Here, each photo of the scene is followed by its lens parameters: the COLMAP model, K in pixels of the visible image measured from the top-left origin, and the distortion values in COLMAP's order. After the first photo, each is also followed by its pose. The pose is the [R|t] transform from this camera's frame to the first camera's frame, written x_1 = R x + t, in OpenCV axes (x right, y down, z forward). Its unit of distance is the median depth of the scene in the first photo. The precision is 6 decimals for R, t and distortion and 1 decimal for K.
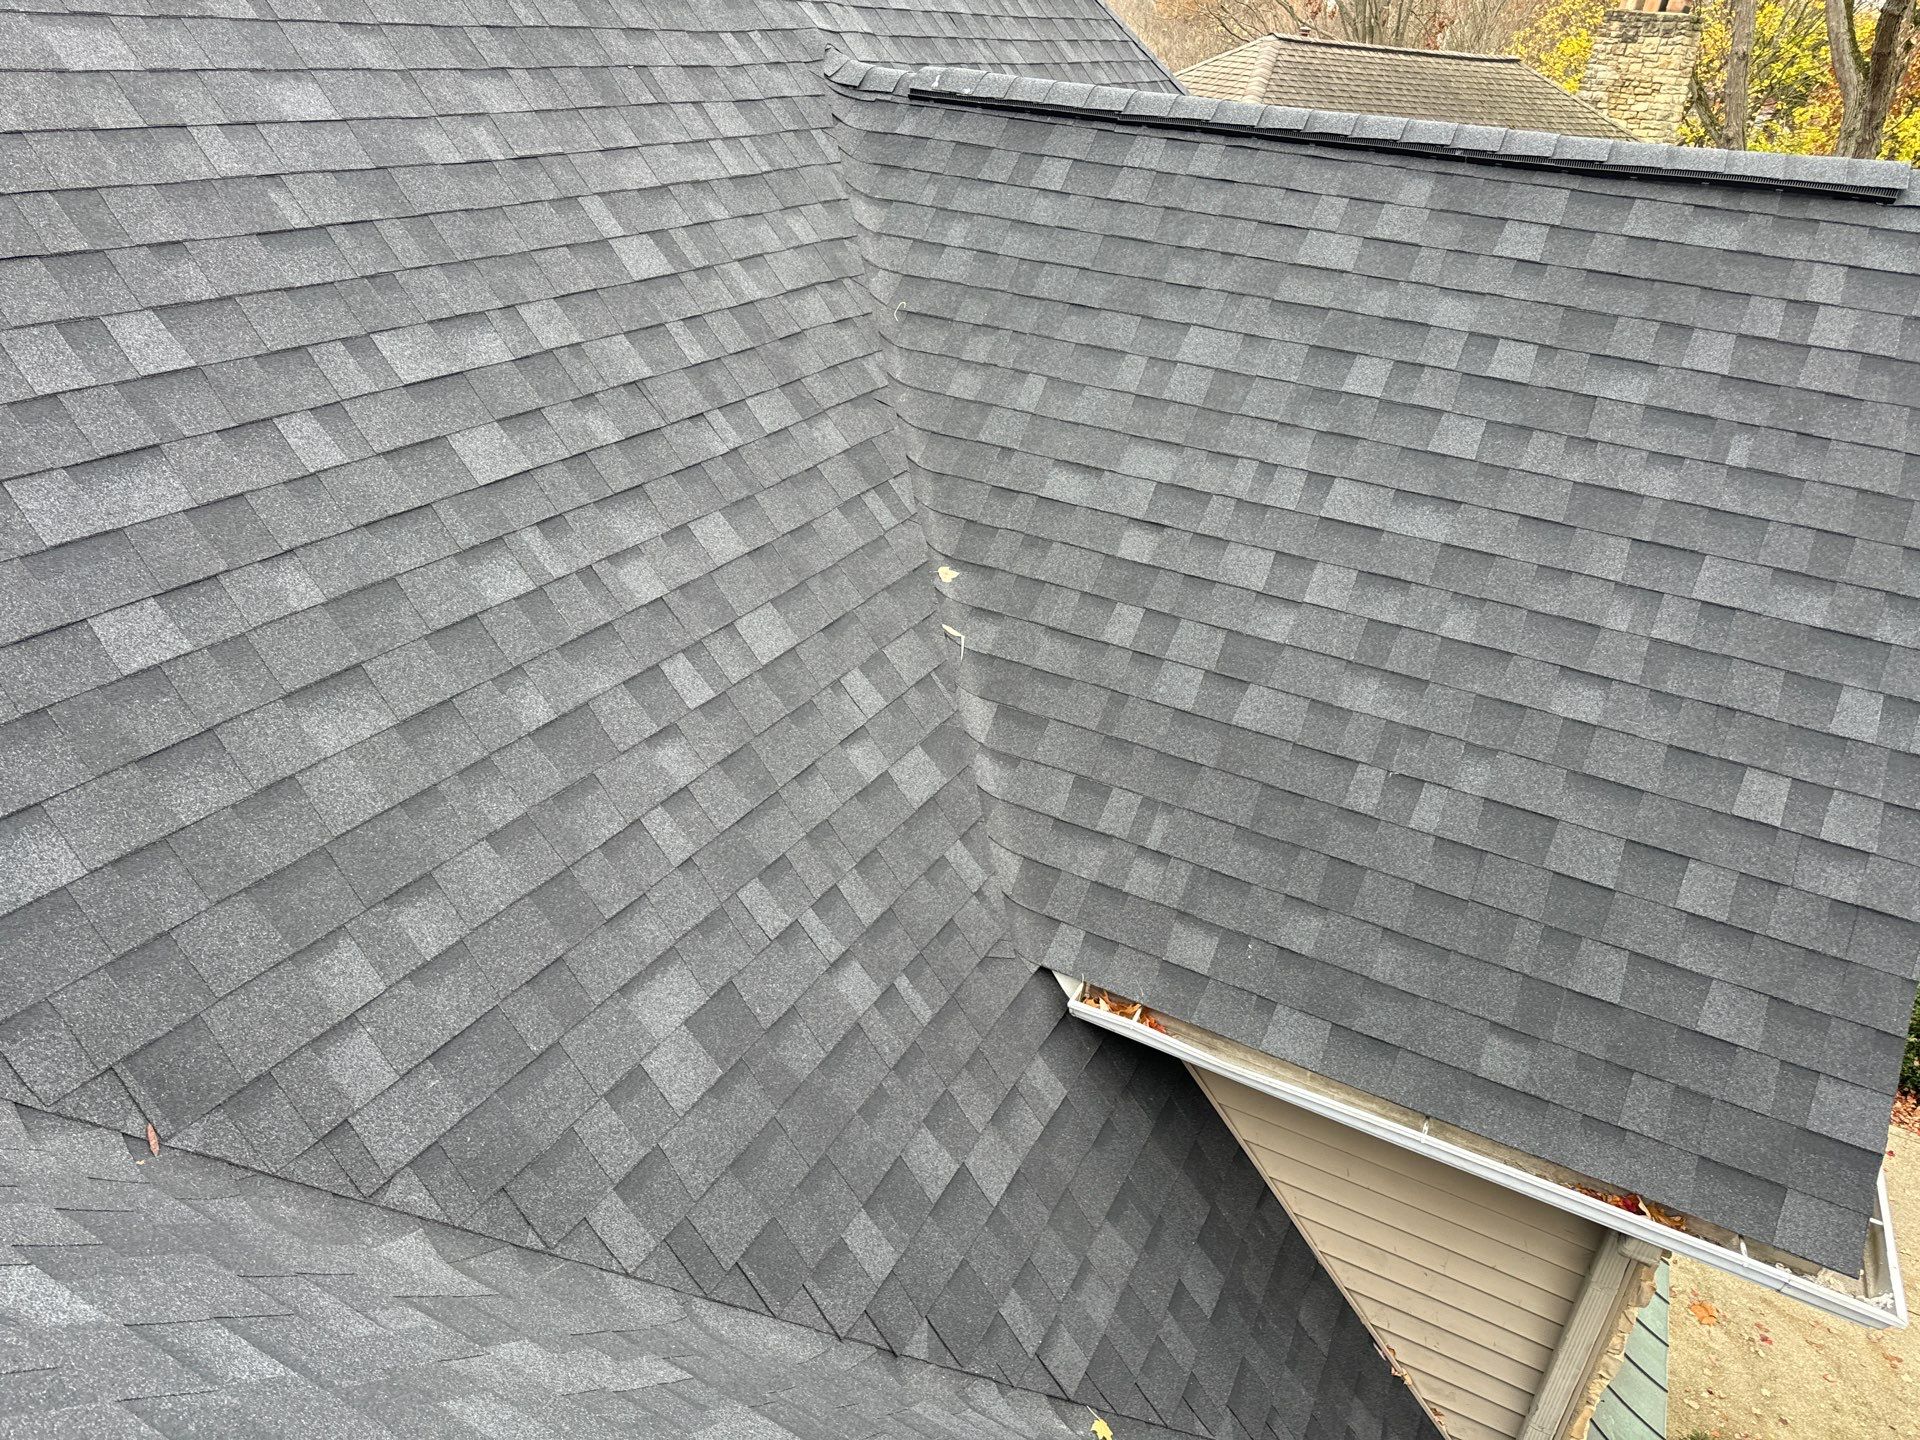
lens RADIAL K [[1362.3, 0, 966.2], [0, 1362.3, 776.1], [0, 0, 1]] dist [0.025889, -0.032965]
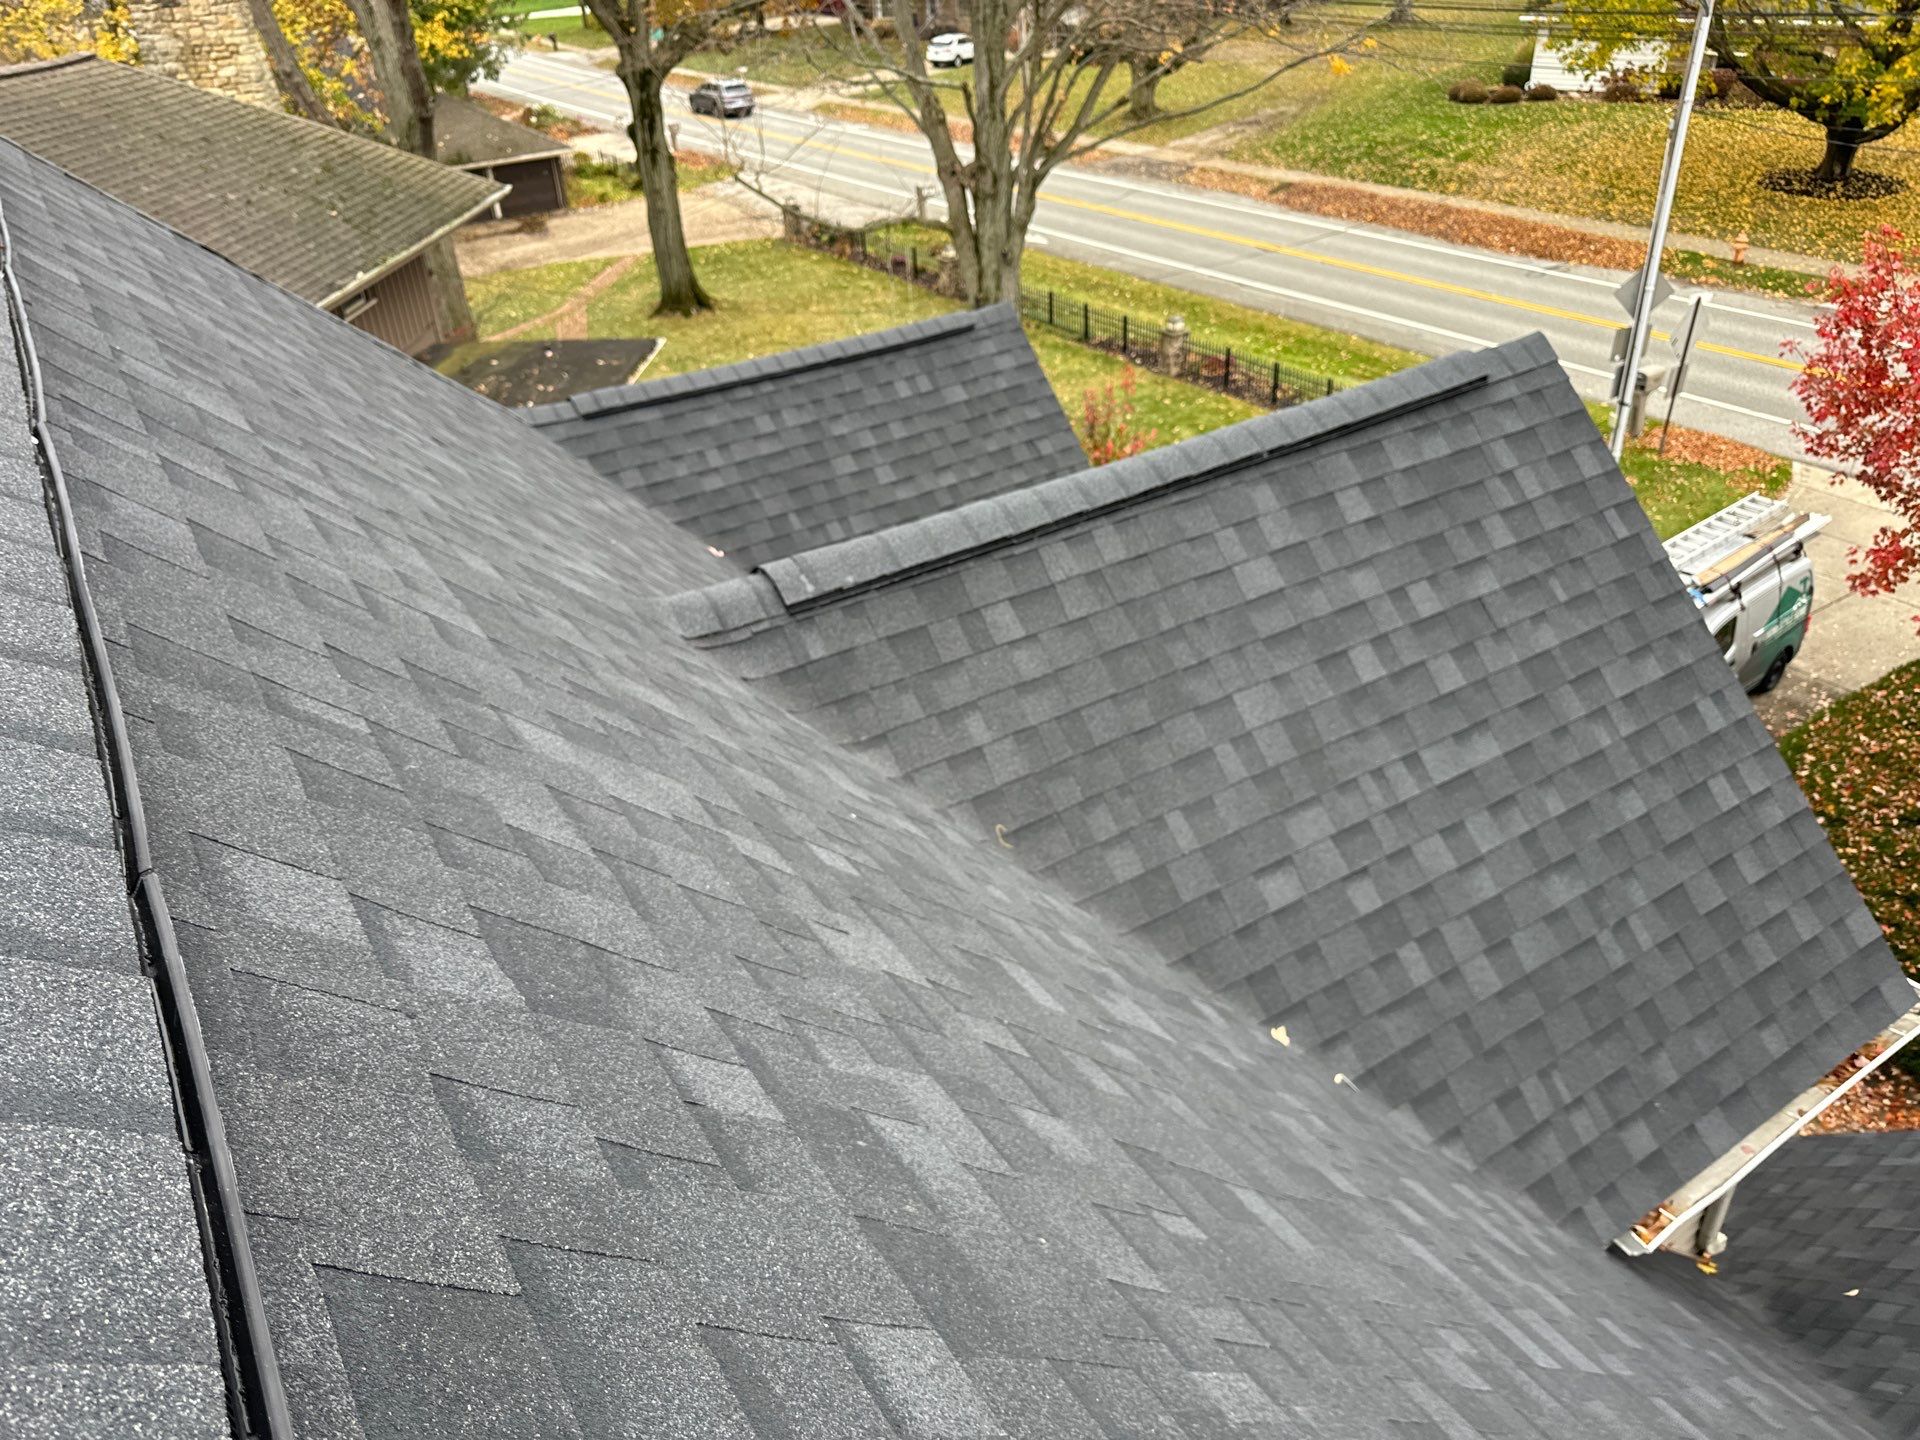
lens RADIAL K [[1362.3, 0, 918.1], [0, 1362.3, 692.6], [0, 0, 1]] dist [0.025889, -0.032965]
pose [[0.511984, -0.528304, 0.677323, -0.720275], [0.493574, 0.826275, 0.271395, -0.786813], [-0.703034, 0.195359, 0.683796, 0.473538]]
